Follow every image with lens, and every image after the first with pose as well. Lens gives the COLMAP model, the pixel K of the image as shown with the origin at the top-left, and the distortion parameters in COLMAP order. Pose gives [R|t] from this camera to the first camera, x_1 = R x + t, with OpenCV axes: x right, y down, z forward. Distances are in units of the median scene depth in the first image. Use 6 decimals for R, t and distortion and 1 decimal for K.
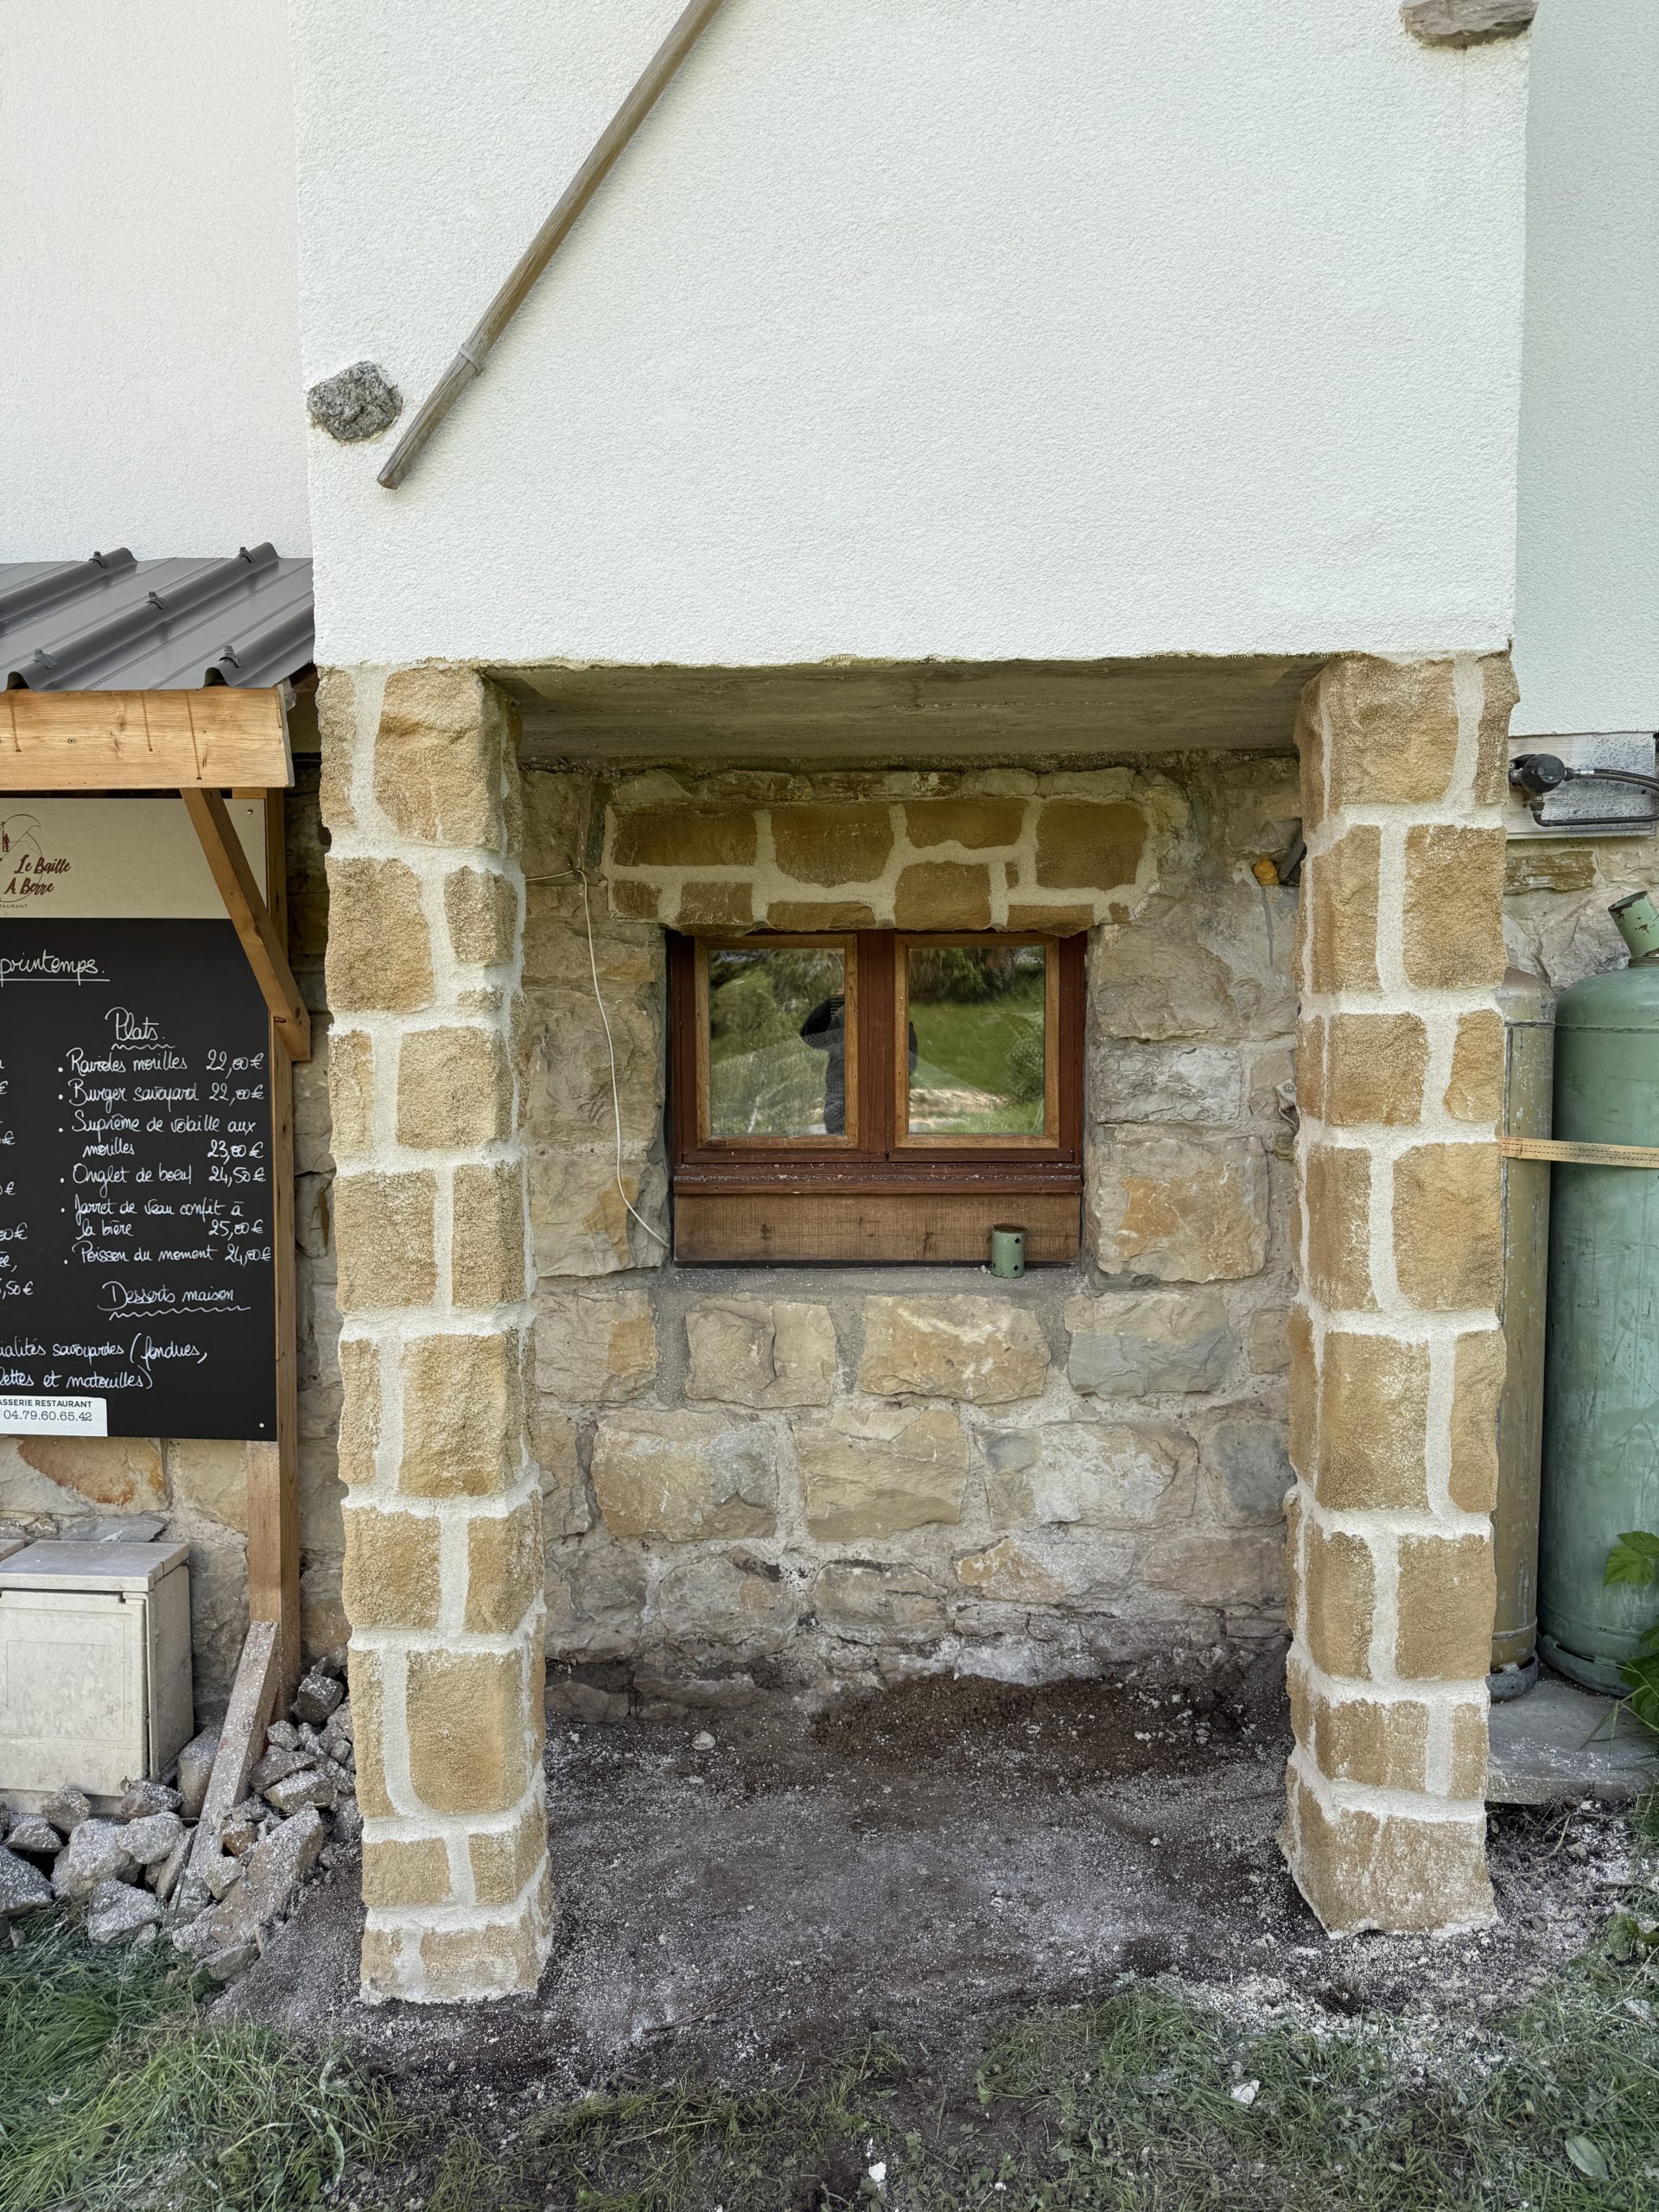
lens RADIAL K [[1547.2, 0, 823.1], [0, 1547.2, 1090.3], [0, 0, 1]] dist [0.052385, -0.054645]
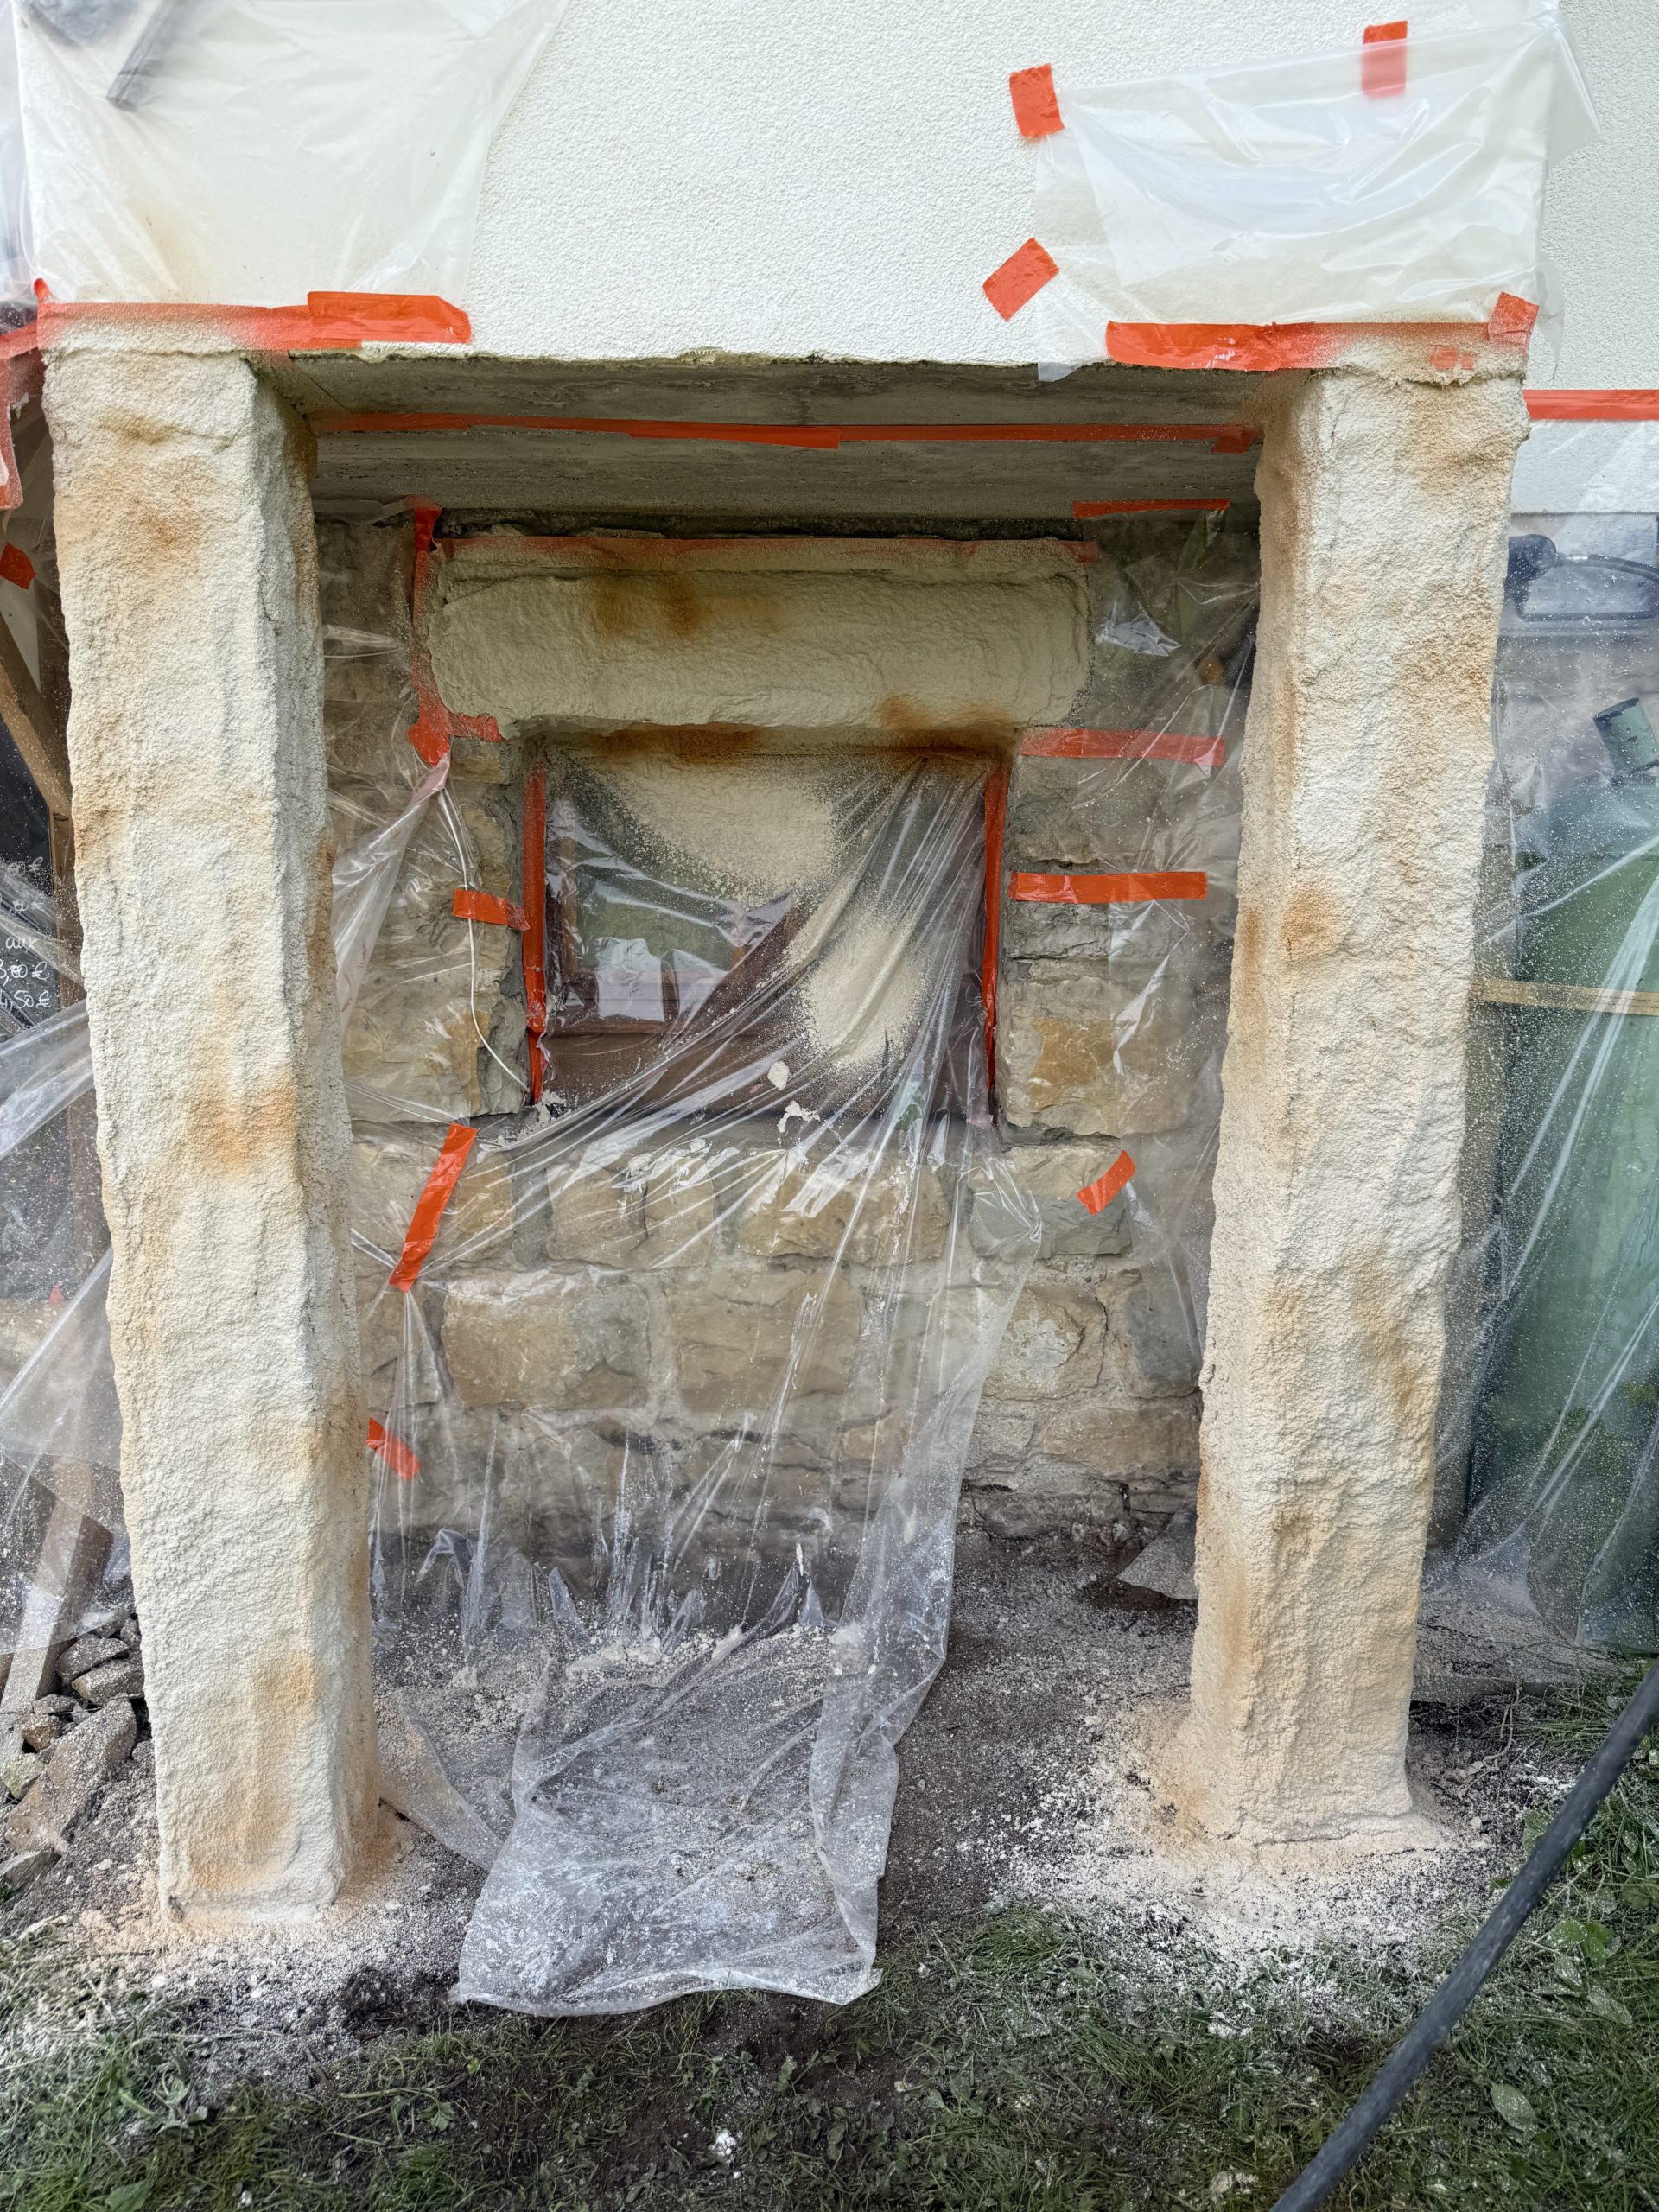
lens RADIAL K [[1547.2, 0, 818.3], [0, 1547.2, 1123.5], [0, 0, 1]] dist [0.052385, -0.054645]
pose [[0.998835, 0.010948, 0.047005, 0.026190], [-0.016300, 0.993228, 0.115036, 0.015103], [-0.045427, -0.115668, 0.992249, 0.111149]]
